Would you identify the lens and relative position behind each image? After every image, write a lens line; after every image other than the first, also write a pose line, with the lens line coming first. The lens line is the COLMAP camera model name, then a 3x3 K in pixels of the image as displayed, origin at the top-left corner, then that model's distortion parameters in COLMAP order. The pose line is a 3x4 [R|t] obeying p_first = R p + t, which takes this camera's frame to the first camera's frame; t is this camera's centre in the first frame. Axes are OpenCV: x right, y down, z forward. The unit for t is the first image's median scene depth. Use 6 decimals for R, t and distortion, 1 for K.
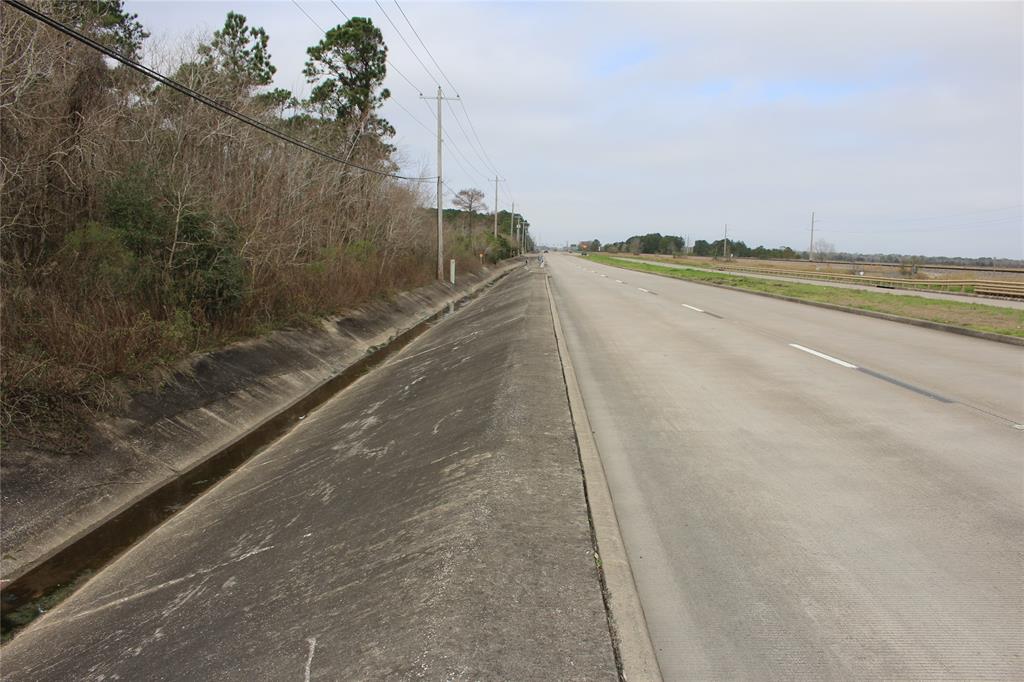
lens RADIAL K [[855.2, 0, 515.7], [0, 855.2, 345.7], [0, 0, 1]] dist [-0.157678, 0.134253]
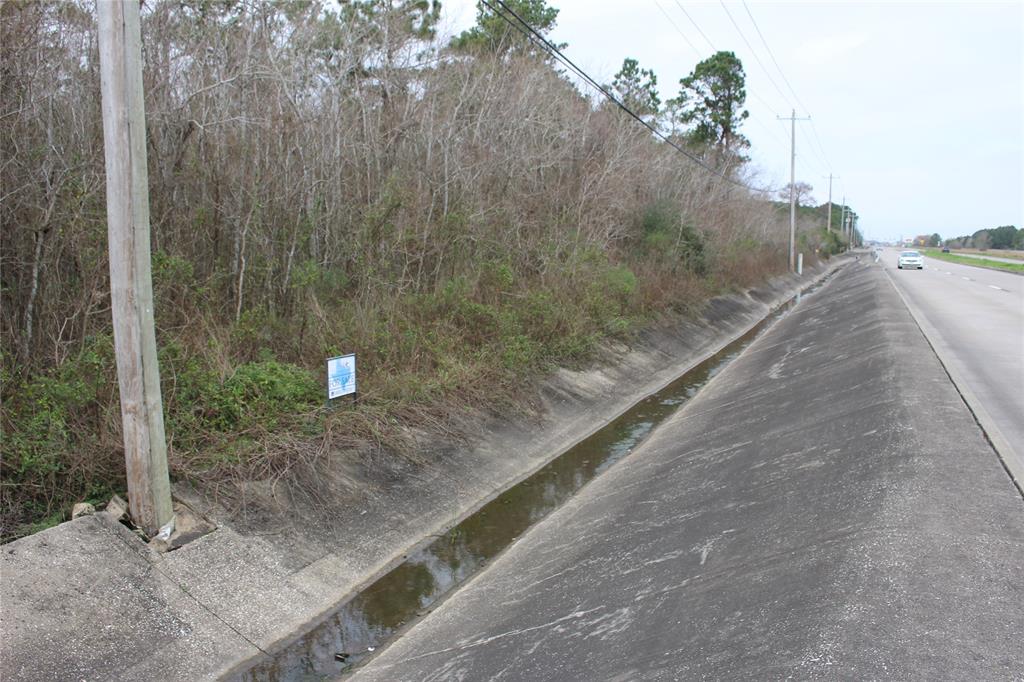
lens RADIAL K [[930.3, 0, 515.0], [0, 930.3, 345.0], [0, 0, 1]] dist [-0.094177, 0.000000]
pose [[0.943389, 0.030029, -0.330326, -0.025778], [-0.031368, 0.999507, 0.001277, 0.041883], [0.330201, 0.009157, 0.943866, -0.392648]]
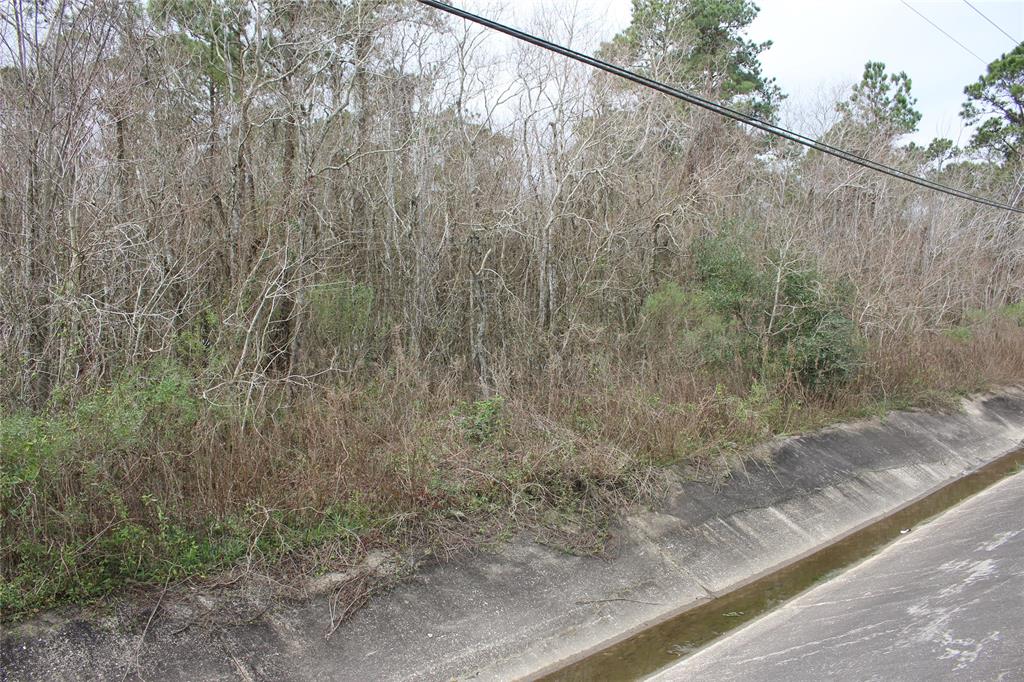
lens RADIAL K [[855.2, 0, 509.4], [0, 855.2, 341.0], [0, 0, 1]] dist [-0.157678, 0.134253]
pose [[0.726953, 0.005478, -0.686666, -0.000370], [-0.061670, 0.996448, -0.057338, -0.006685], [0.683913, 0.084029, 0.724709, 0.062331]]
